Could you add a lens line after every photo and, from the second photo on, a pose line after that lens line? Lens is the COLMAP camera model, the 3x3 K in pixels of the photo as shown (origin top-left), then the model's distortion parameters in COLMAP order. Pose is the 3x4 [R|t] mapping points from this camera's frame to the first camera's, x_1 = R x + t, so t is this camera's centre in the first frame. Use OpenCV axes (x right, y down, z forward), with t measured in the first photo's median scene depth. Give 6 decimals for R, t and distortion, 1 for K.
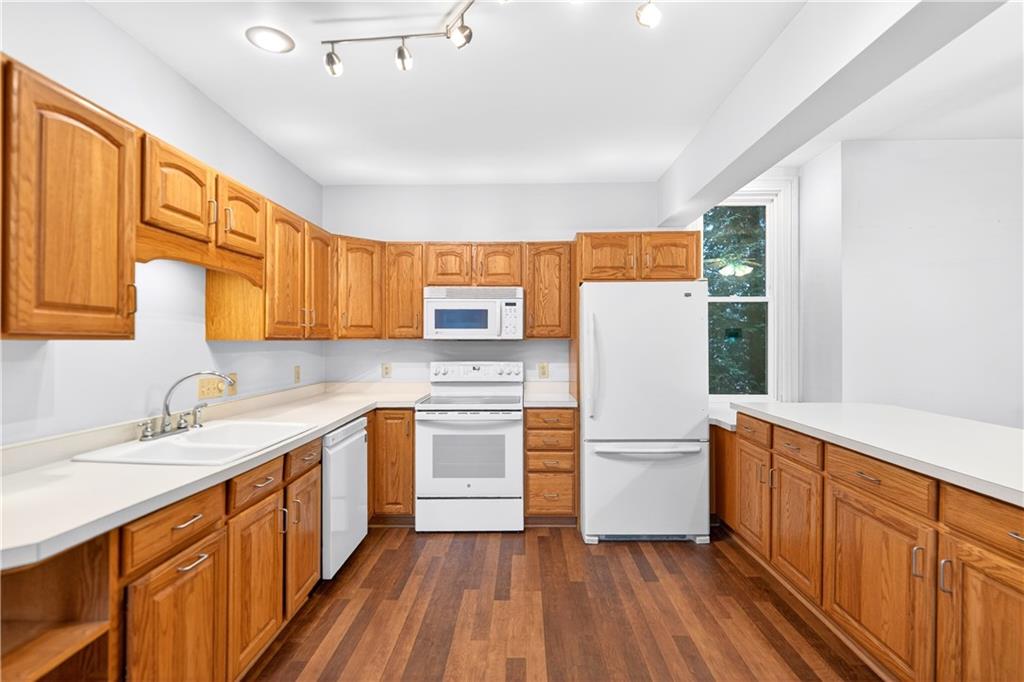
lens RADIAL K [[479.7, 0, 512.0], [0, 479.7, 341.0], [0, 0, 1]] dist [0.001168, 0.000192]
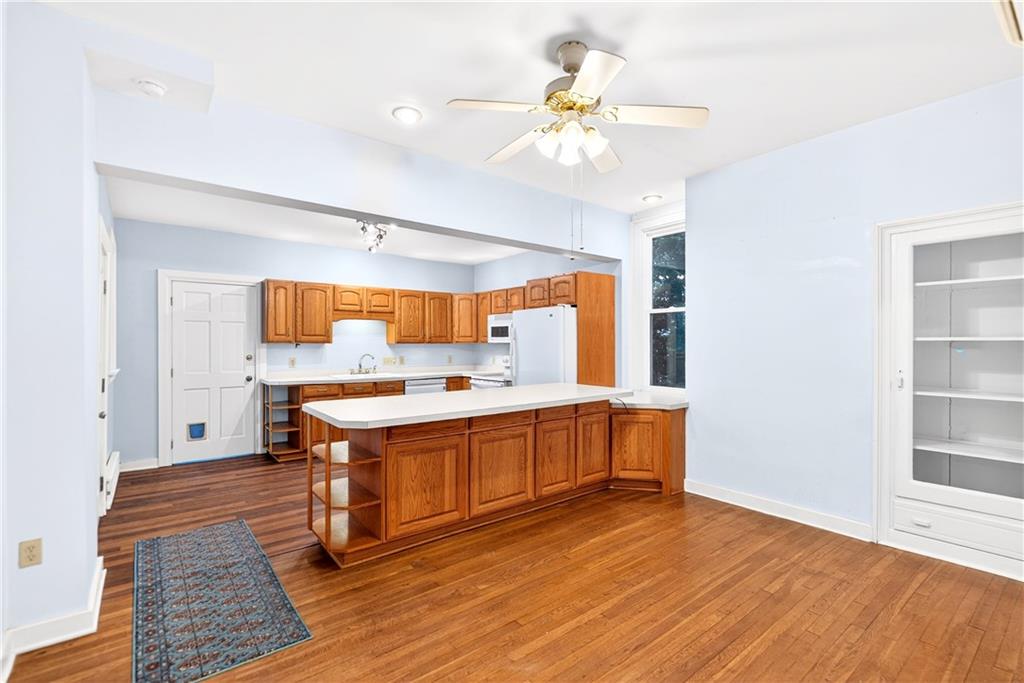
lens RADIAL K [[465.3, 0, 511.5], [0, 465.3, 348.3], [0, 0, 1]] dist [0.000246, -0.000173]
pose [[0.642761, 0.005618, -0.766046, 1.385414], [-0.000257, 0.999975, 0.007117, 0.004997], [0.766066, -0.004378, 0.642747, -0.112772]]
